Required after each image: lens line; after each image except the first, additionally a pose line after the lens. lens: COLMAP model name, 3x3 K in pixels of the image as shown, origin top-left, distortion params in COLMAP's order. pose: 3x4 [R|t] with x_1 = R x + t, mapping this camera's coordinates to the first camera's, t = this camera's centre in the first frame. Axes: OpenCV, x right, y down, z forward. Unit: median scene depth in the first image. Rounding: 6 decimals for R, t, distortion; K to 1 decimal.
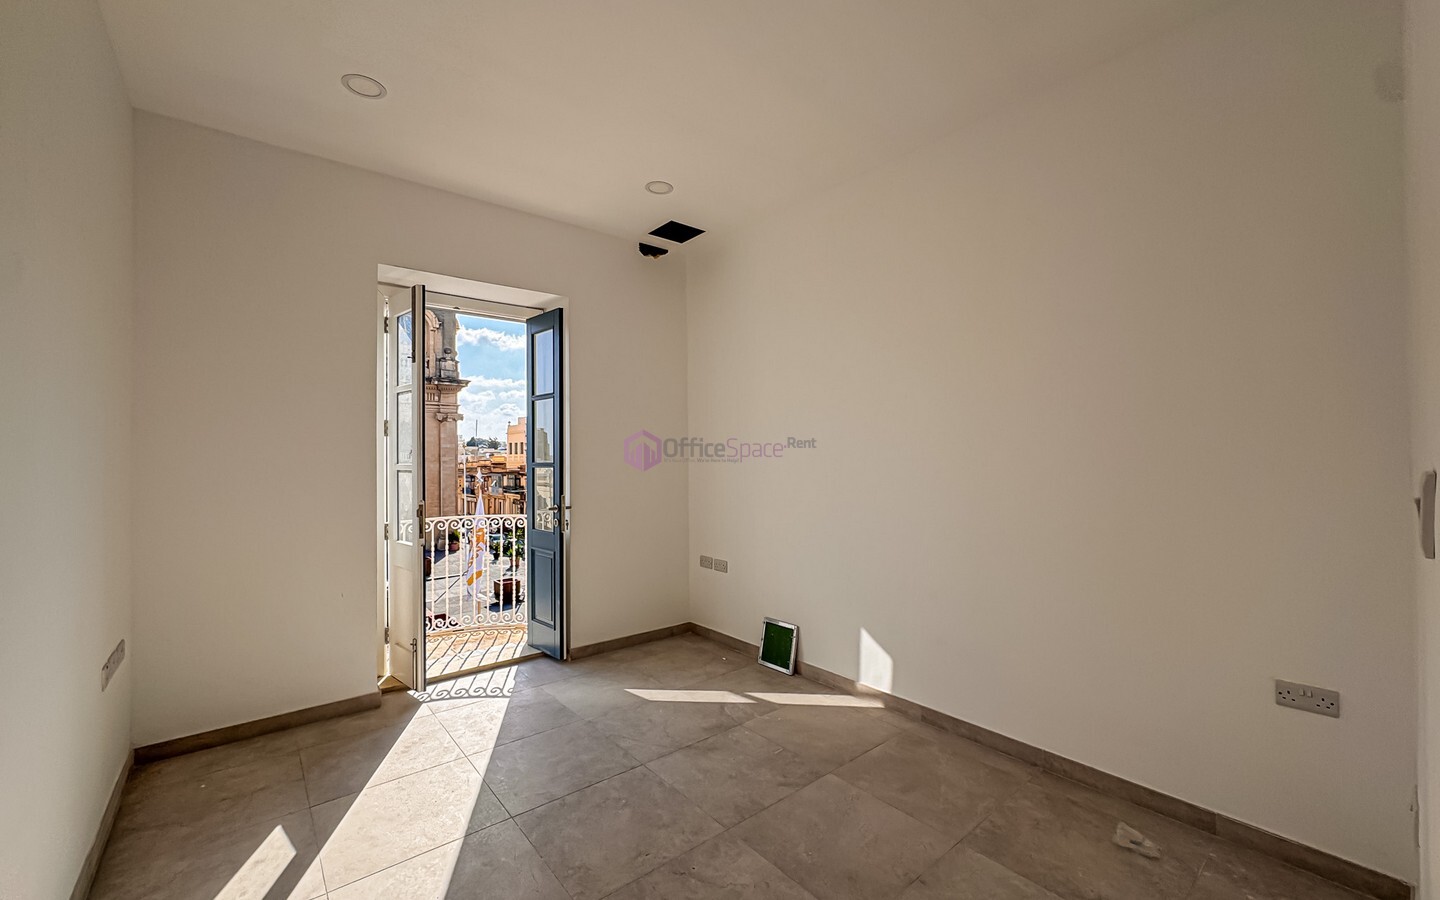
lens RADIAL K [[581.2, 0, 722.6], [0, 581.2, 453.4], [0, 0, 1]] dist [0.001838, 0.000052]
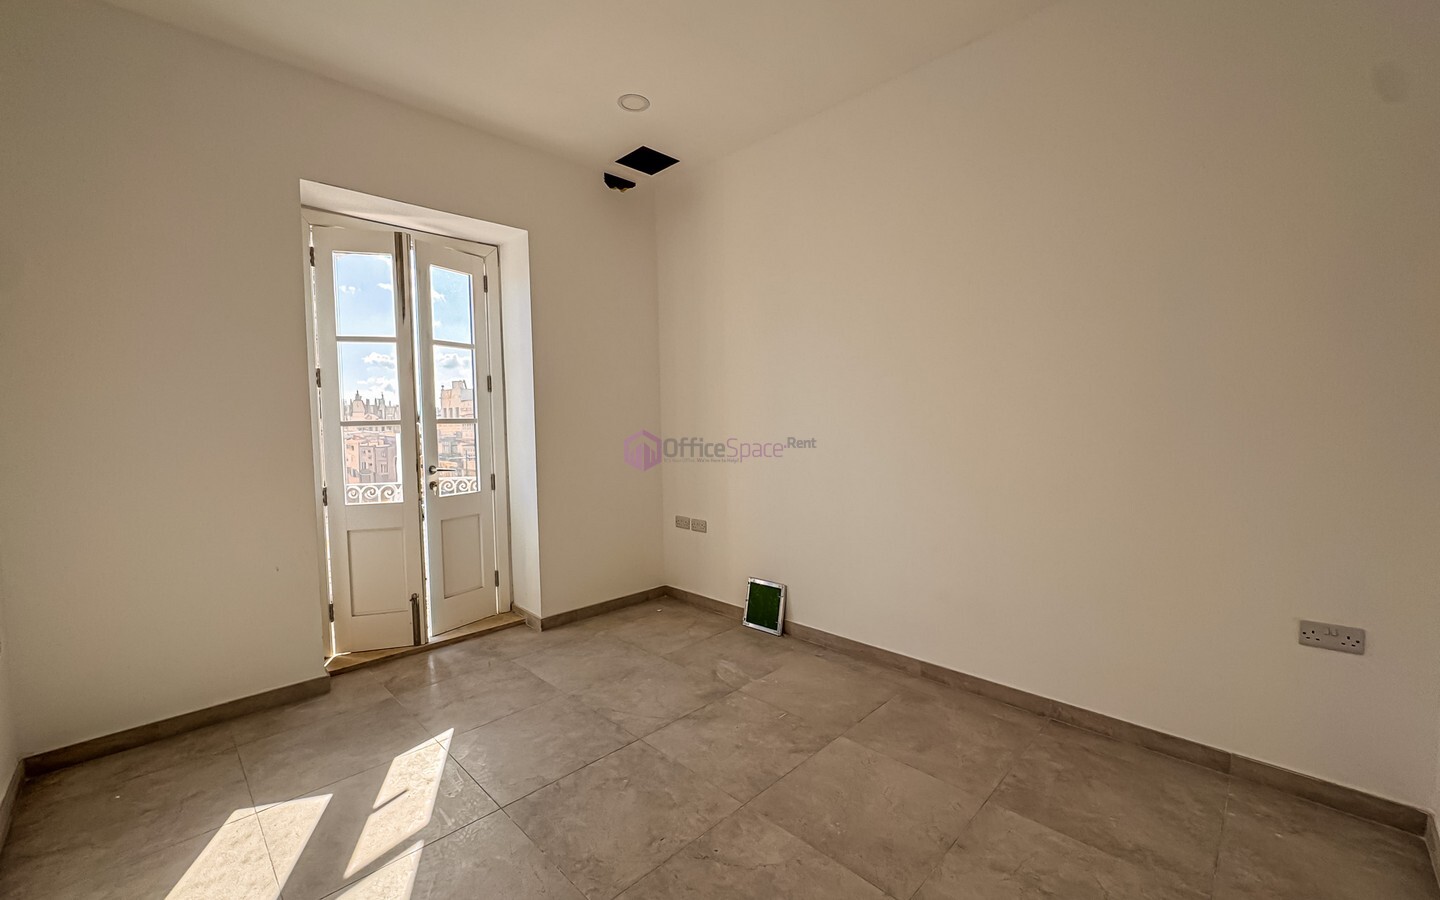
lens RADIAL K [[581.2, 0, 722.6], [0, 581.2, 453.4], [0, 0, 1]] dist [0.001838, 0.000052]
pose [[0.995206, -0.014760, 0.096679, -0.097784], [0.008841, 0.998076, 0.061364, 0.031218], [-0.097399, -0.060215, 0.993422, 0.109883]]
